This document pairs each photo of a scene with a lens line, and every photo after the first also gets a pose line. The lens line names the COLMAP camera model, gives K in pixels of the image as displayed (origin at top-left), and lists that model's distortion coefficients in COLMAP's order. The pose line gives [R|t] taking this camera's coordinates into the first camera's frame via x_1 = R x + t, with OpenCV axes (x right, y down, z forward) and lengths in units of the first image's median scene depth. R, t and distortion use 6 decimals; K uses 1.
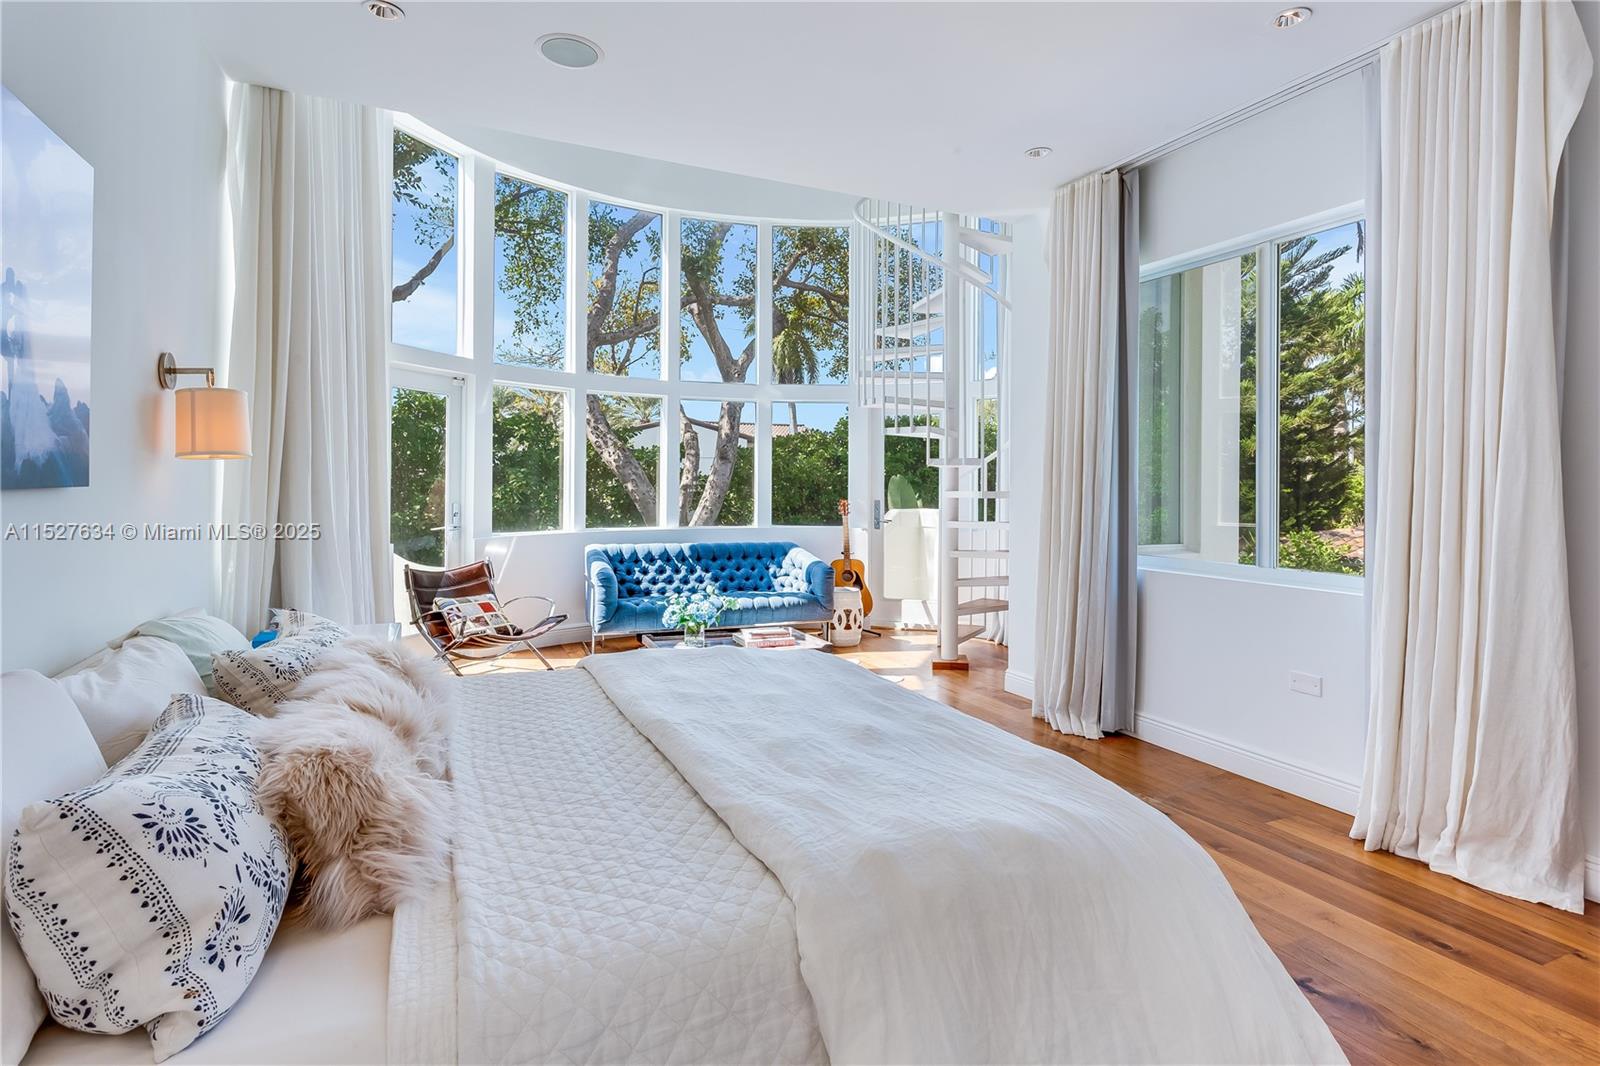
lens RADIAL K [[791.8, 0, 801.2], [0, 791.8, 467.8], [0, 0, 1]] dist [0.001230, 0.000847]
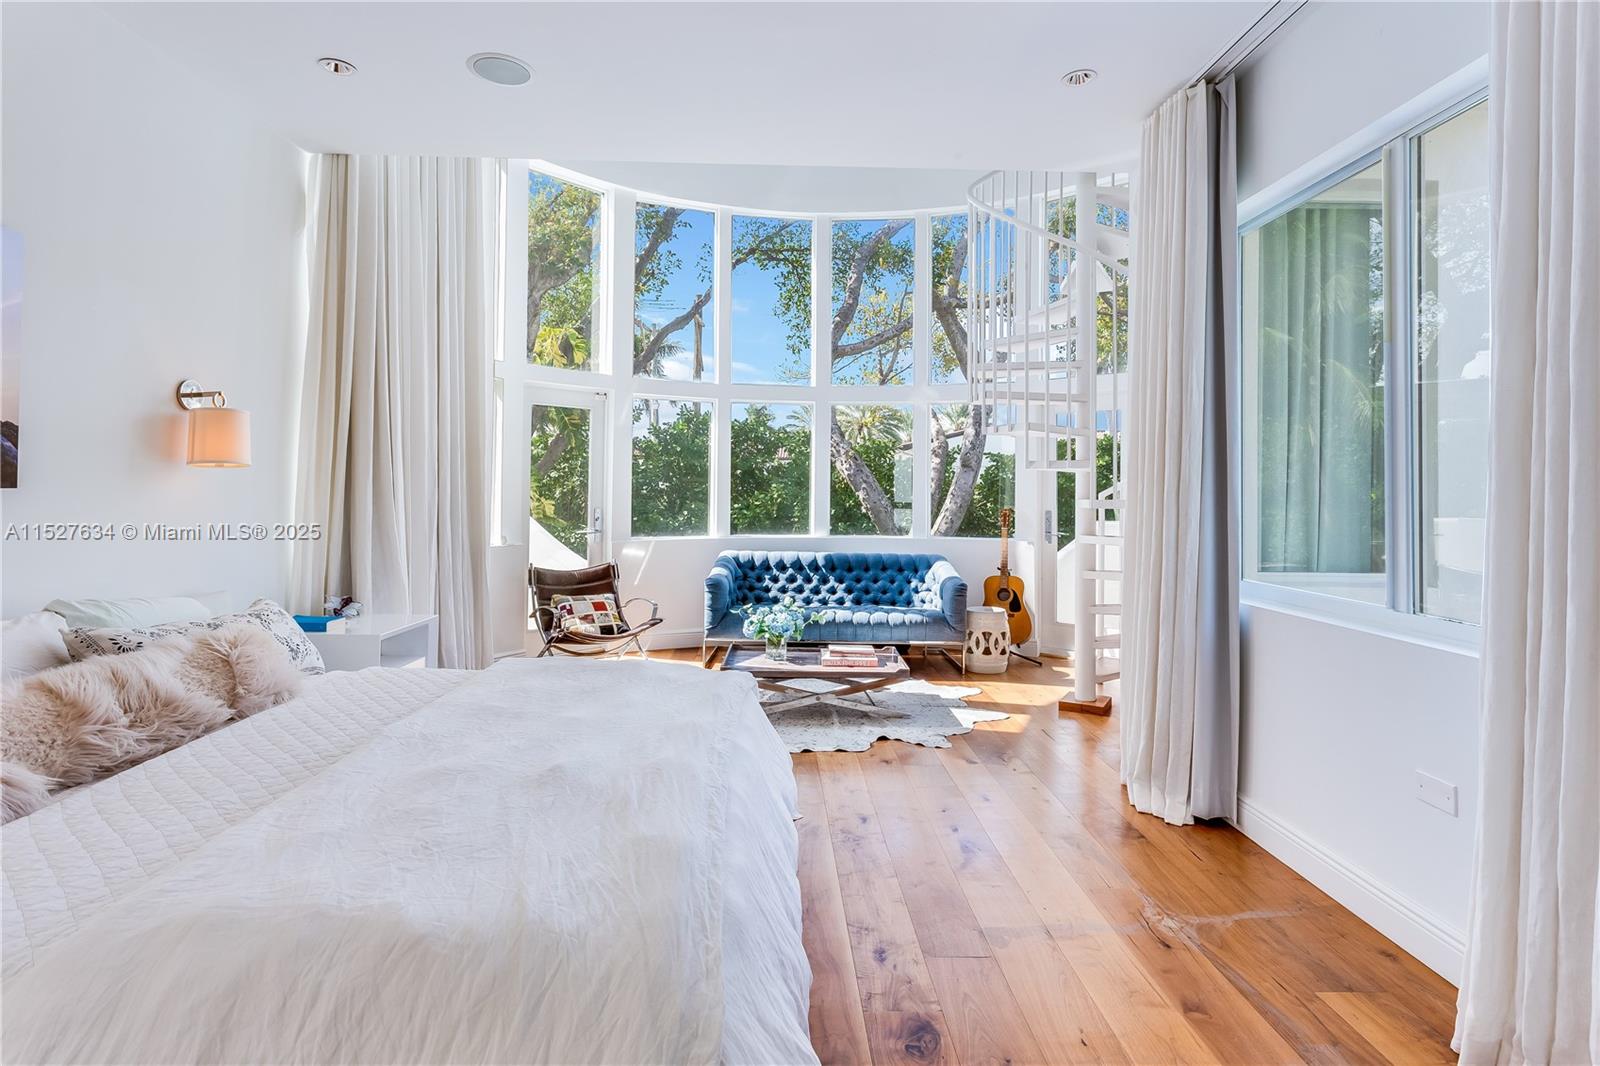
lens RADIAL K [[787.8, 0, 801.7], [0, 787.8, 464.4], [0, 0, 1]] dist [0.002066, -0.000331]
pose [[0.921663, -0.012691, -0.387784, 0.217132], [0.006092, 0.999815, -0.018242, 0.004938], [0.387944, 0.014451, 0.921570, 0.100432]]
